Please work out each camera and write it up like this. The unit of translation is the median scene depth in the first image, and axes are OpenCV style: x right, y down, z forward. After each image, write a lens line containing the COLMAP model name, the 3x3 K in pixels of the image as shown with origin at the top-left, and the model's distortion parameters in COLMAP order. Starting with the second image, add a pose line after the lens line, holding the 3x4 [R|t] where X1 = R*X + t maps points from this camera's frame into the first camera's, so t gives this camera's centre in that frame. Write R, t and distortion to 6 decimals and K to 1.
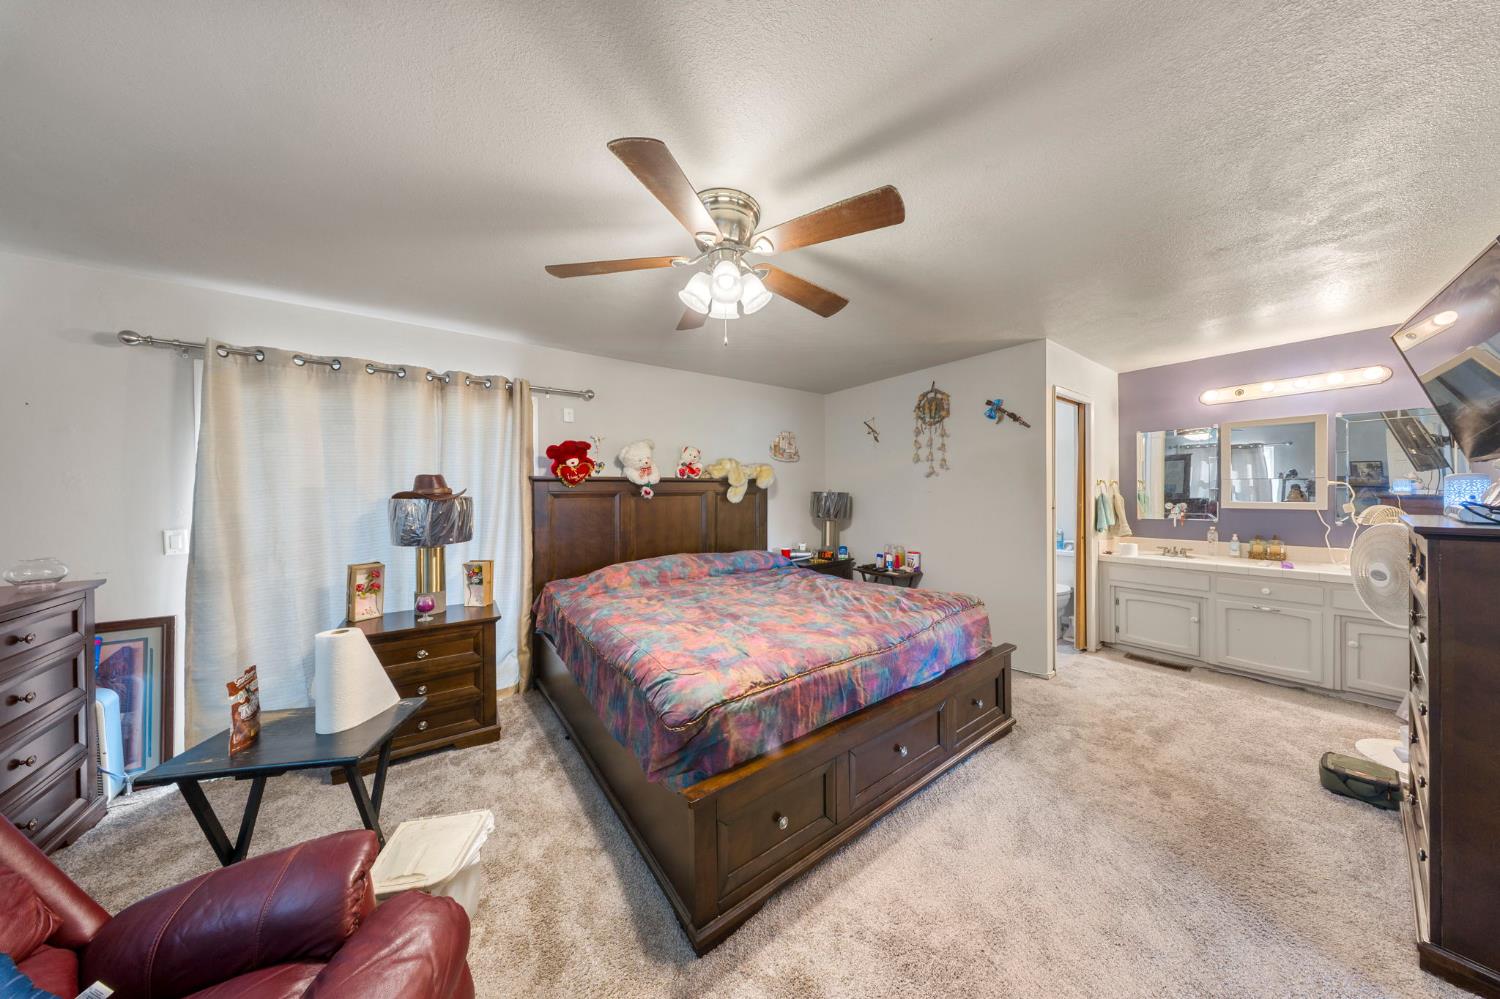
lens RADIAL K [[444.4, 0, 750.0], [0, 444.4, 499.5], [0, 0, 1]] dist [-0.000063, -0.002081]
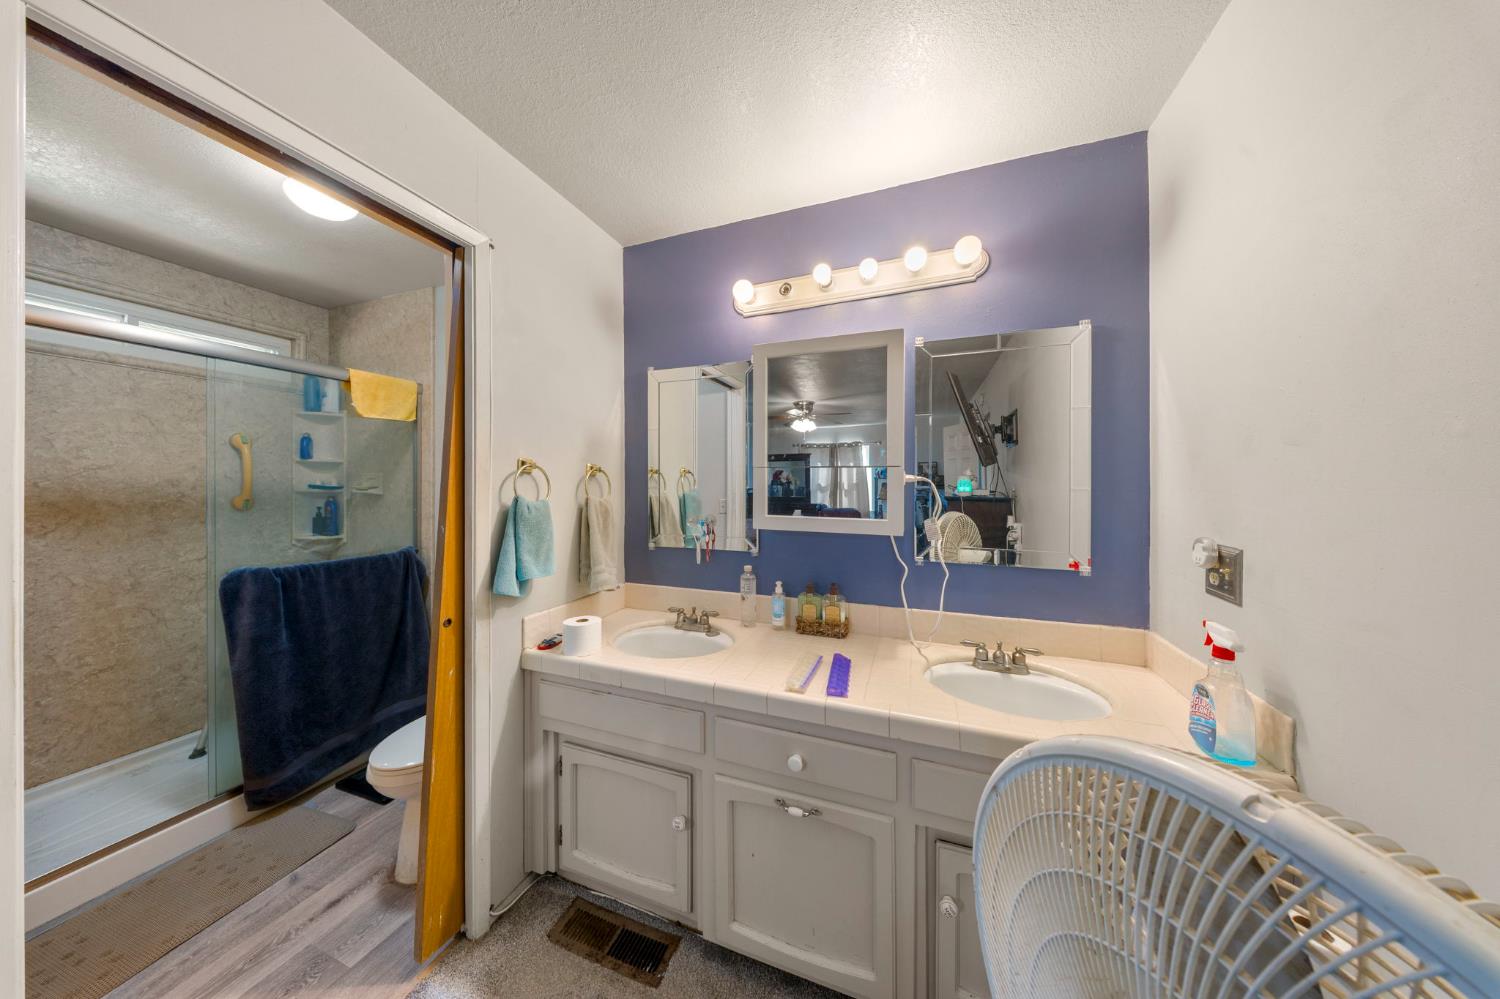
lens RADIAL K [[444.4, 0, 750.0], [0, 444.4, 499.5], [0, 0, 1]] dist [-0.000063, -0.002081]
pose [[0.832337, -0.007506, 0.554220, 0.778526], [0.001026, 0.999927, 0.012002, -0.016158], [-0.554269, -0.009421, 0.832284, 0.597061]]
